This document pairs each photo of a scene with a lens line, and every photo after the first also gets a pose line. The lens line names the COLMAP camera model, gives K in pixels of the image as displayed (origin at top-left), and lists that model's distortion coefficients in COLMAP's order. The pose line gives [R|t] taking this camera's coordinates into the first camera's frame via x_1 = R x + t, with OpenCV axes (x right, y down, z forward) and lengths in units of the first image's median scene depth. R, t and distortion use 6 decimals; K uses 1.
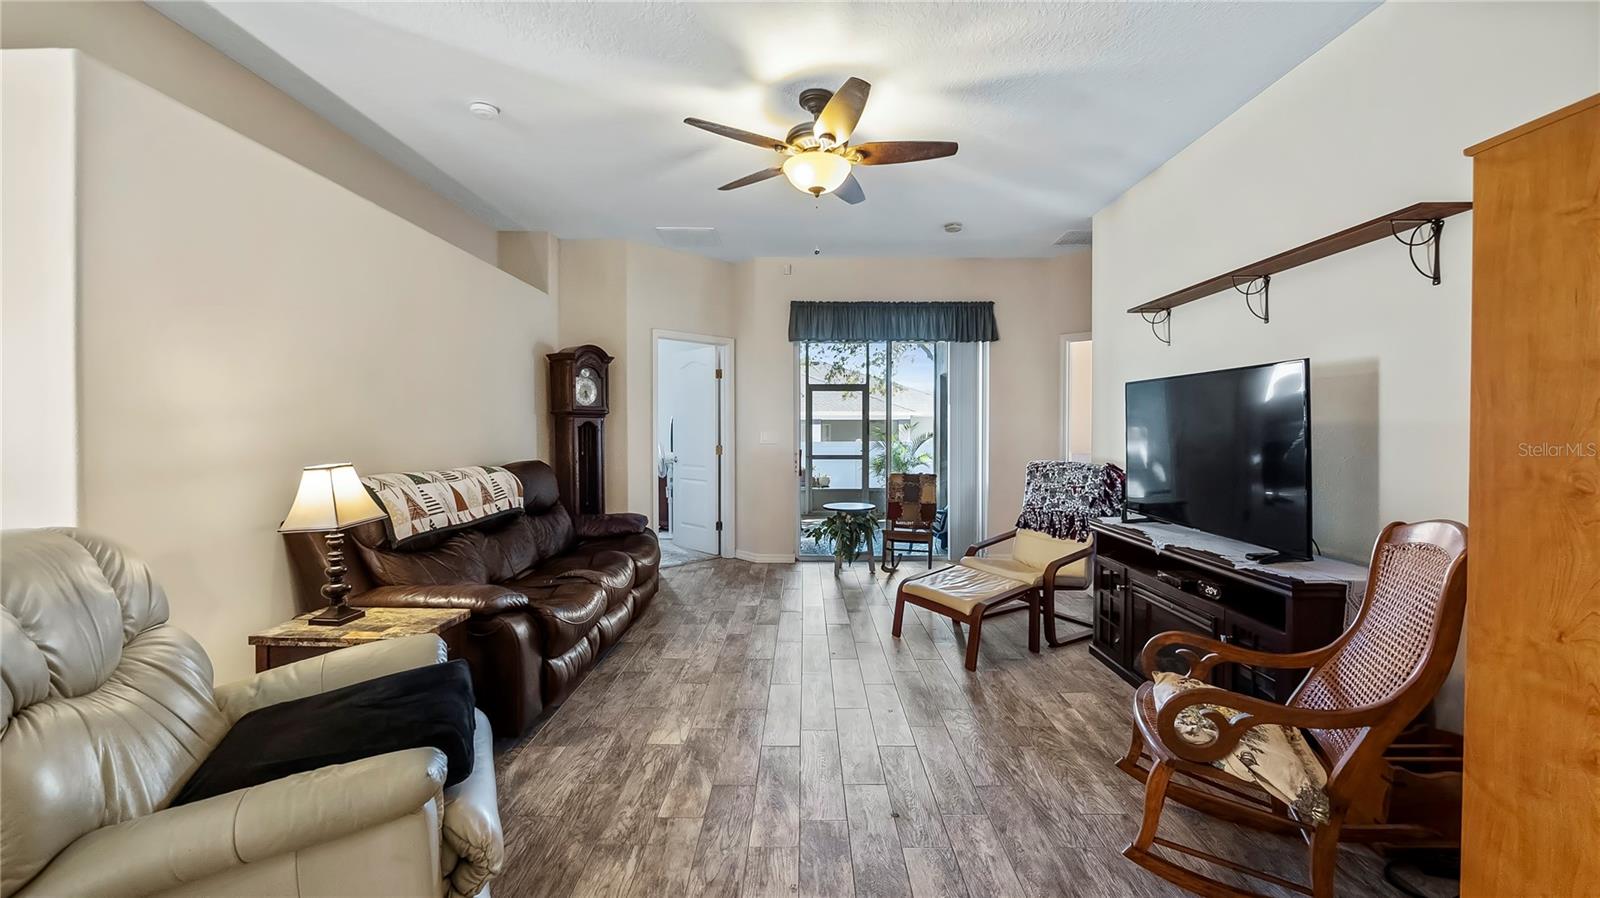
lens RADIAL K [[626.1, 0, 794.8], [0, 626.1, 431.5], [0, 0, 1]] dist [-0.000801, -0.000139]
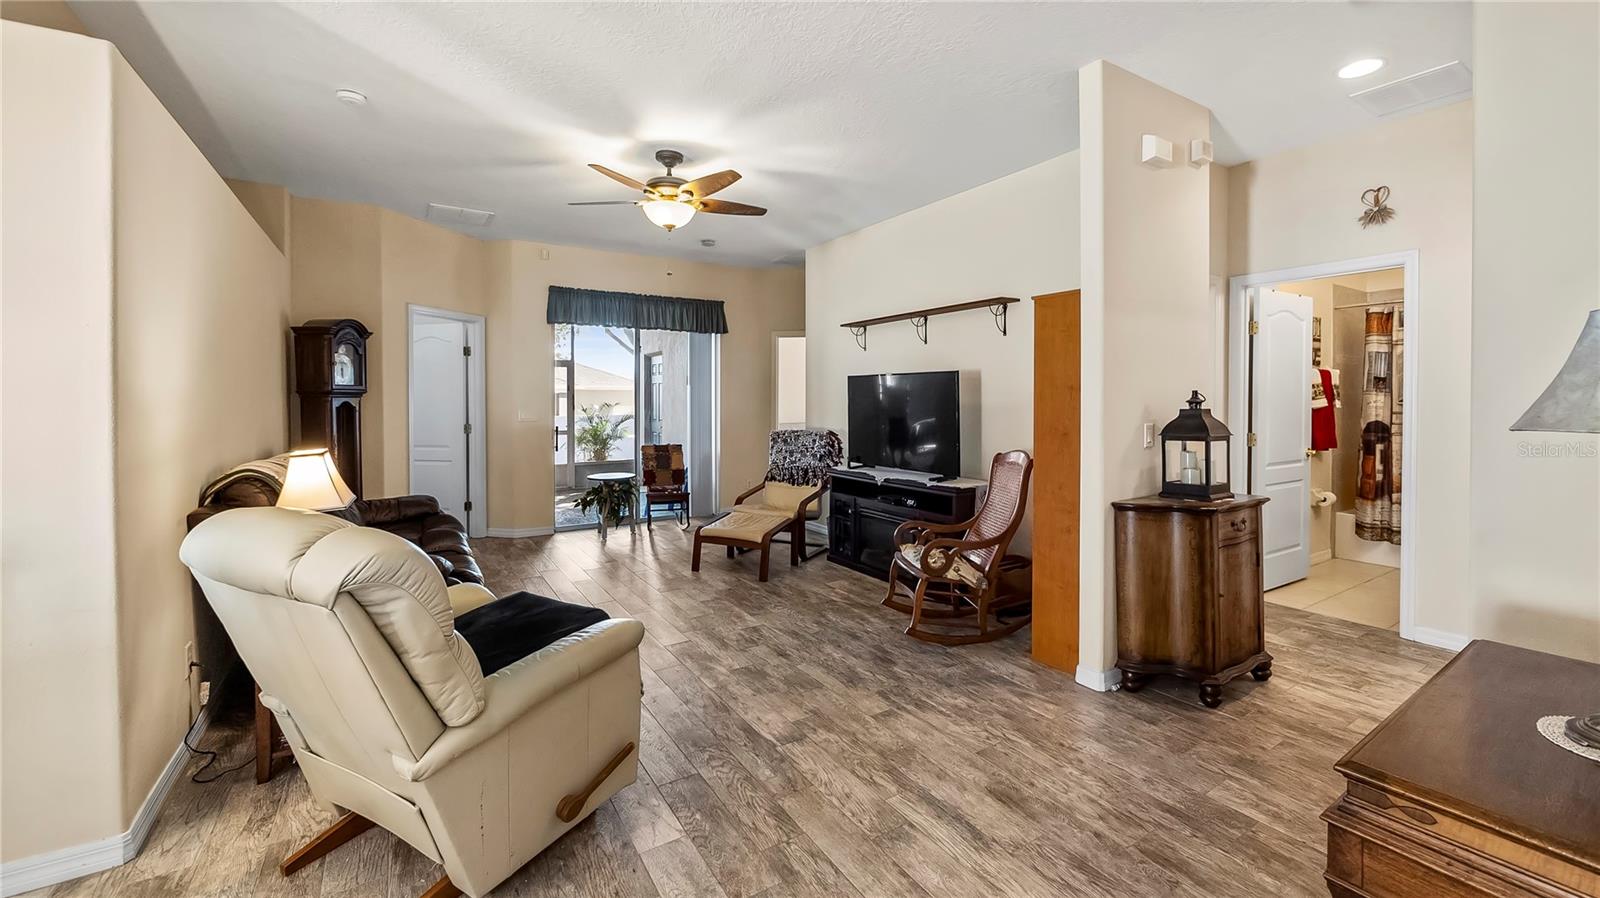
lens RADIAL K [[652.3, 0, 806.1], [0, 652.3, 402.0], [0, 0, 1]] dist [-0.000693, -0.000022]
pose [[0.834880, -0.004471, 0.550413, -0.369001], [0.006073, 0.999981, -0.001089, -0.013109], [-0.550398, 0.004252, 0.834892, -0.222711]]
